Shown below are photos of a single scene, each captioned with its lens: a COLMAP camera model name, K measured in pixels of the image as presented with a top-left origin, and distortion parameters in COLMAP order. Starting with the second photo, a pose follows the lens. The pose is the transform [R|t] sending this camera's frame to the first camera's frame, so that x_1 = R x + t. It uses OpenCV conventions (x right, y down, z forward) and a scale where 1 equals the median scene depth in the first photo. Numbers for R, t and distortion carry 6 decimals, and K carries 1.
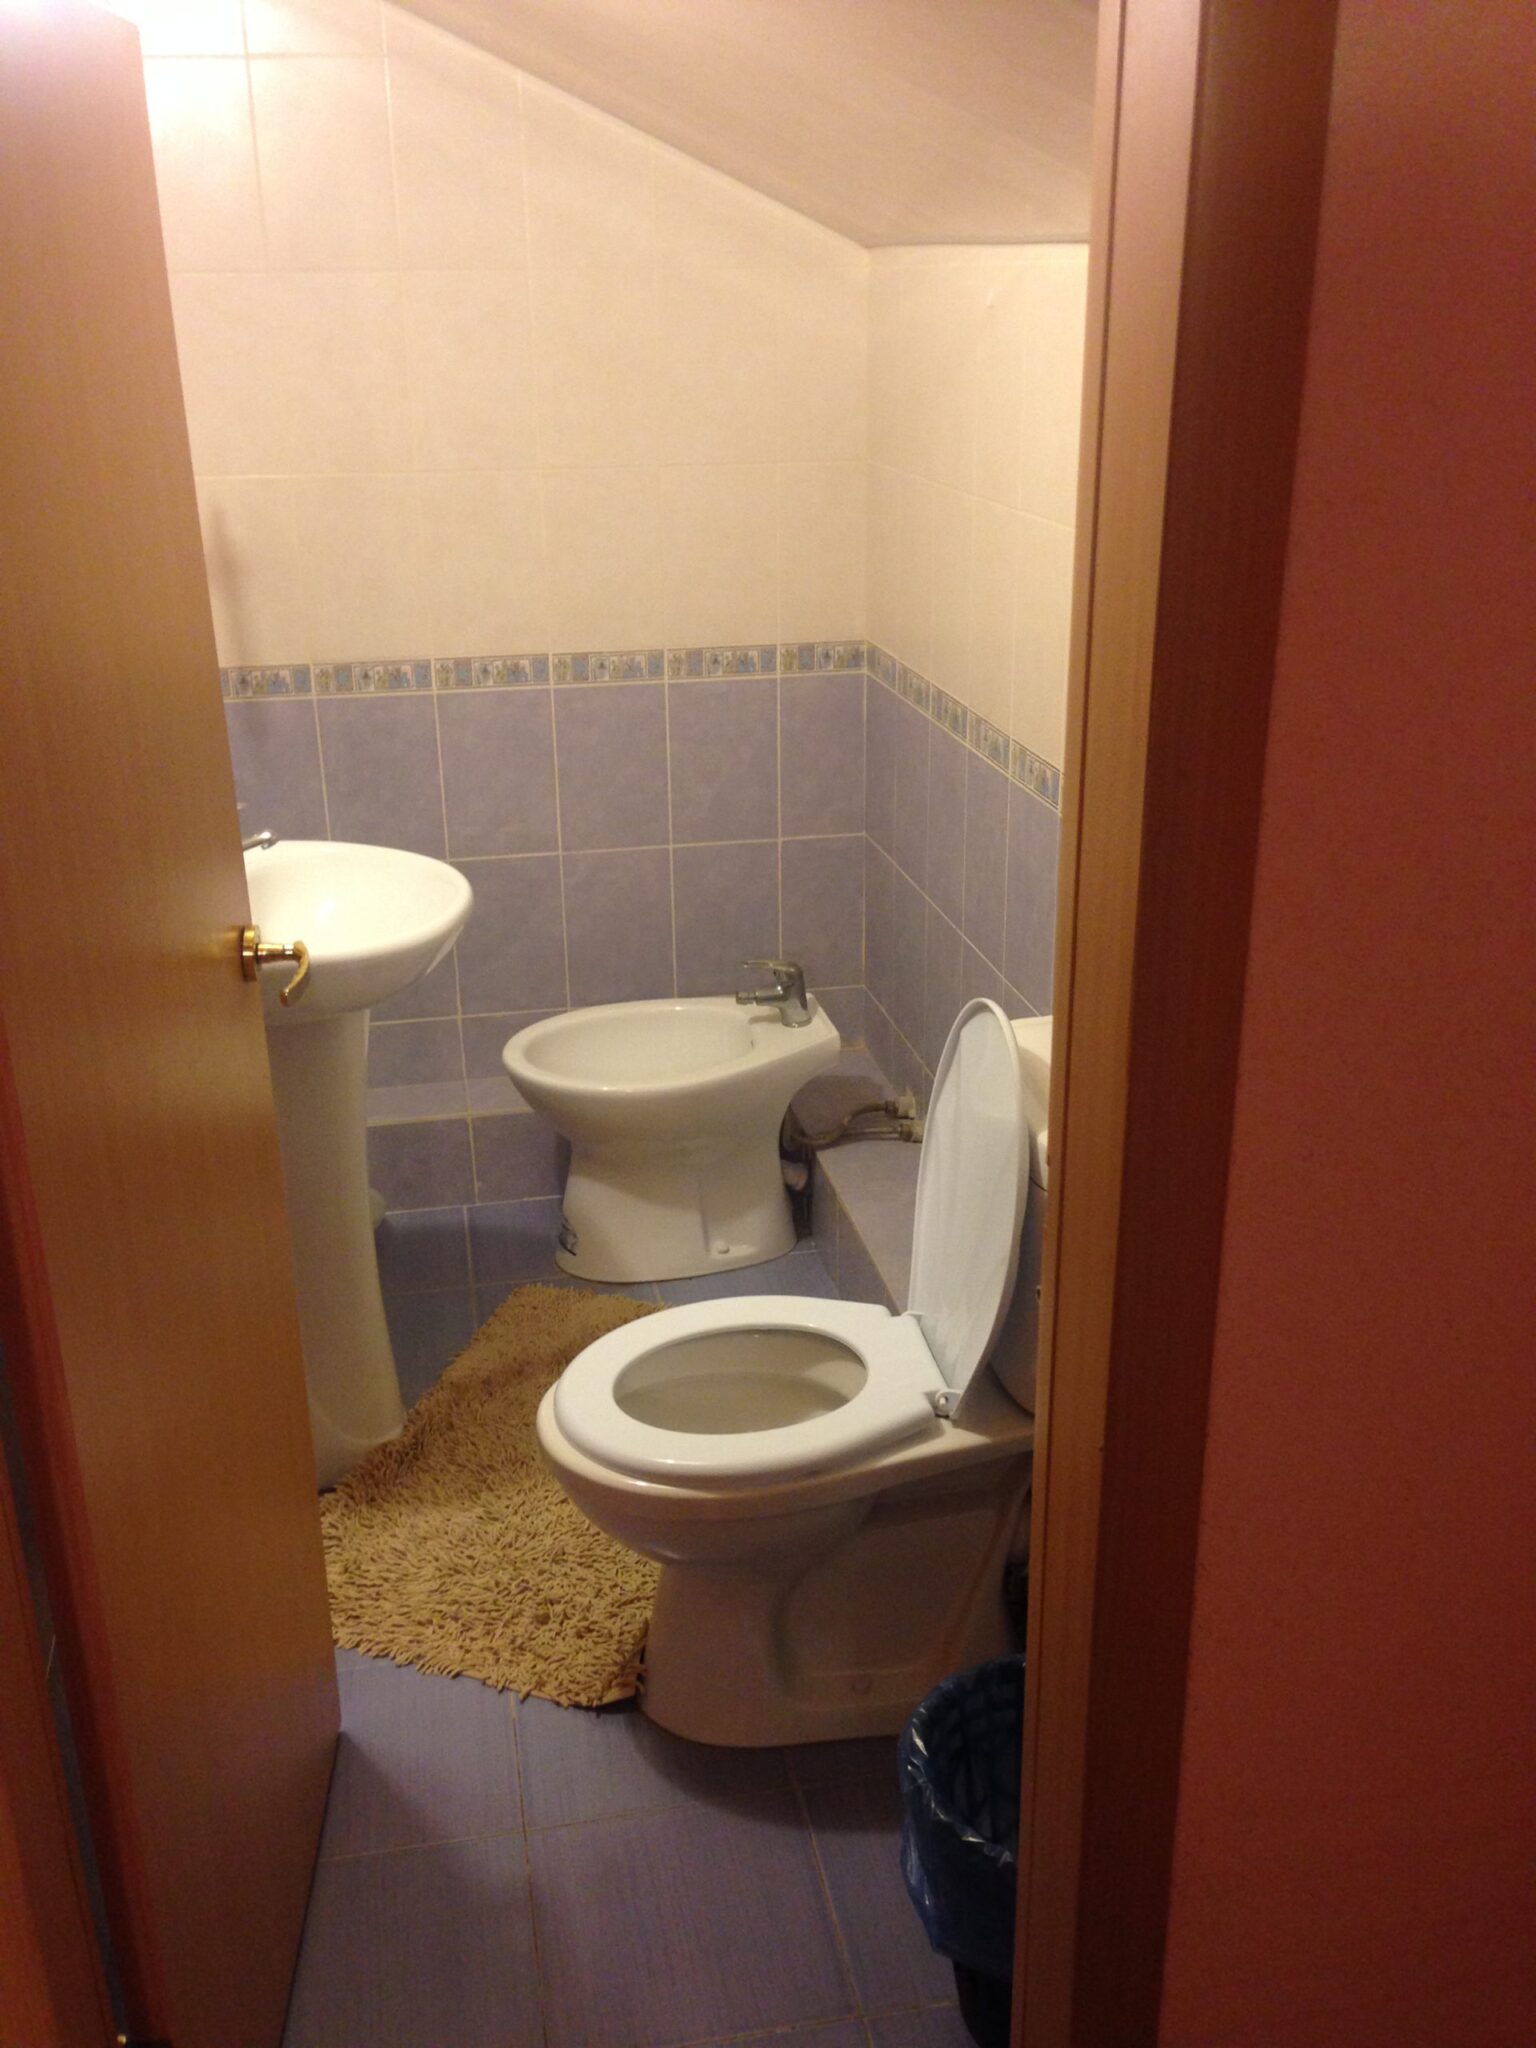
lens RADIAL K [[1973.7, 0, 768.9], [0, 1973.7, 1022.8], [0, 0, 1]] dist [0.040764, 0.000000]
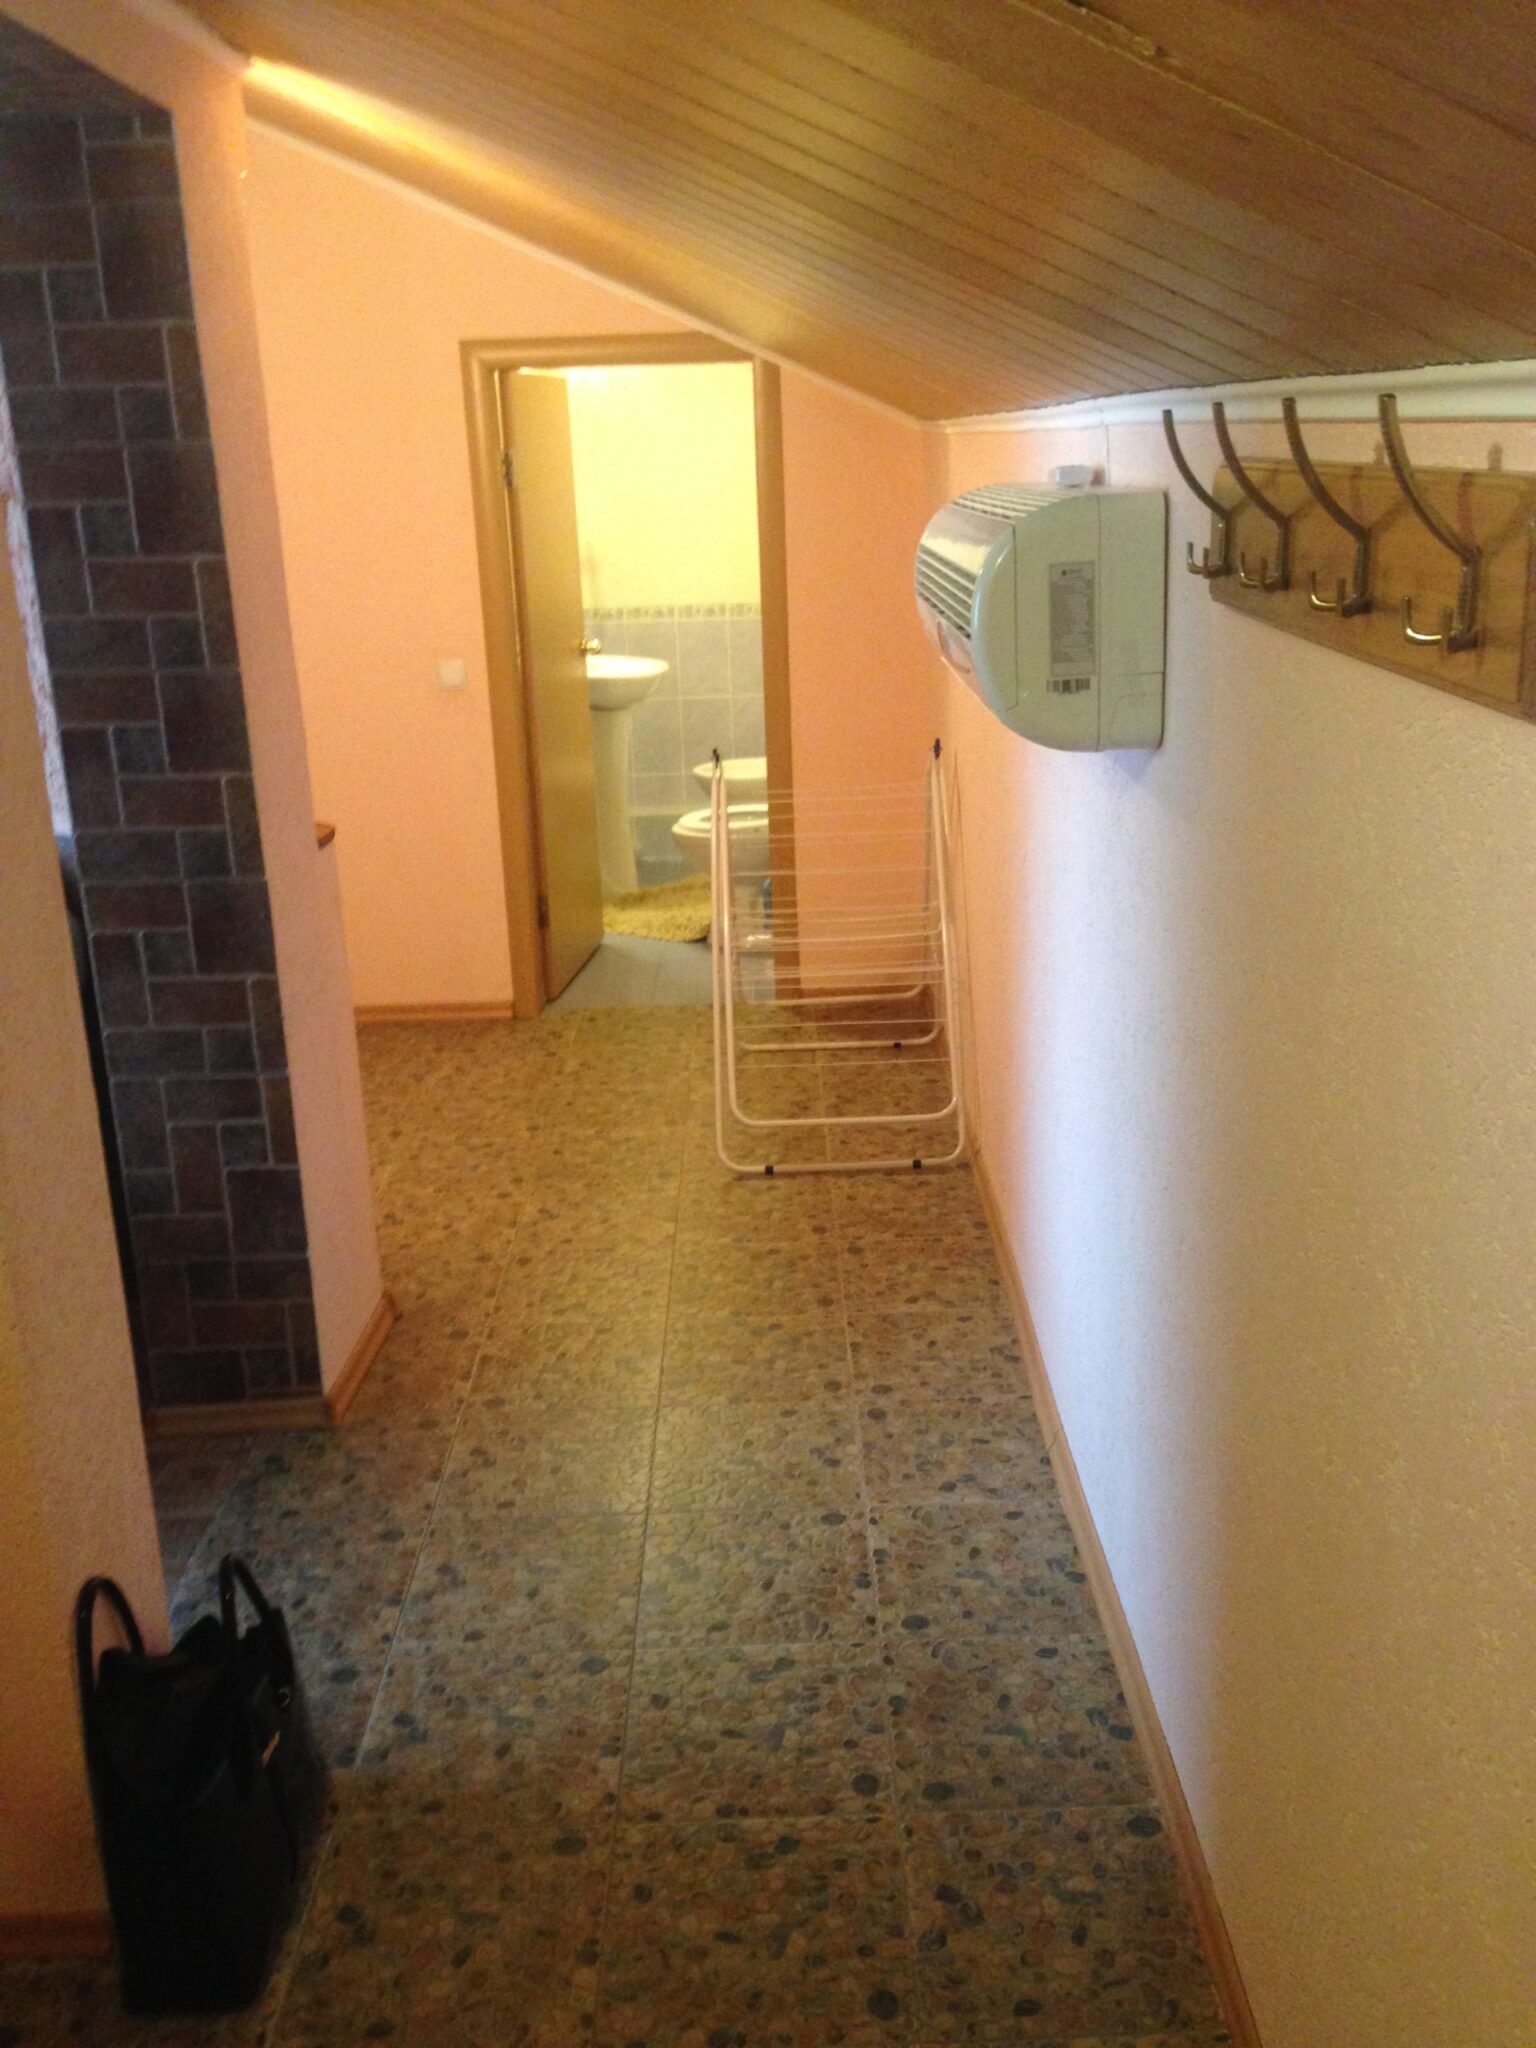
lens RADIAL K [[1973.7, 0, 769.1], [0, 1973.7, 1025.4], [0, 0, 1]] dist [0.040764, 0.000000]
pose [[0.980416, 0.028831, -0.194816, 0.401524], [-0.041342, 0.997314, -0.060462, 0.441101], [0.192550, 0.067332, 0.978974, -1.203923]]
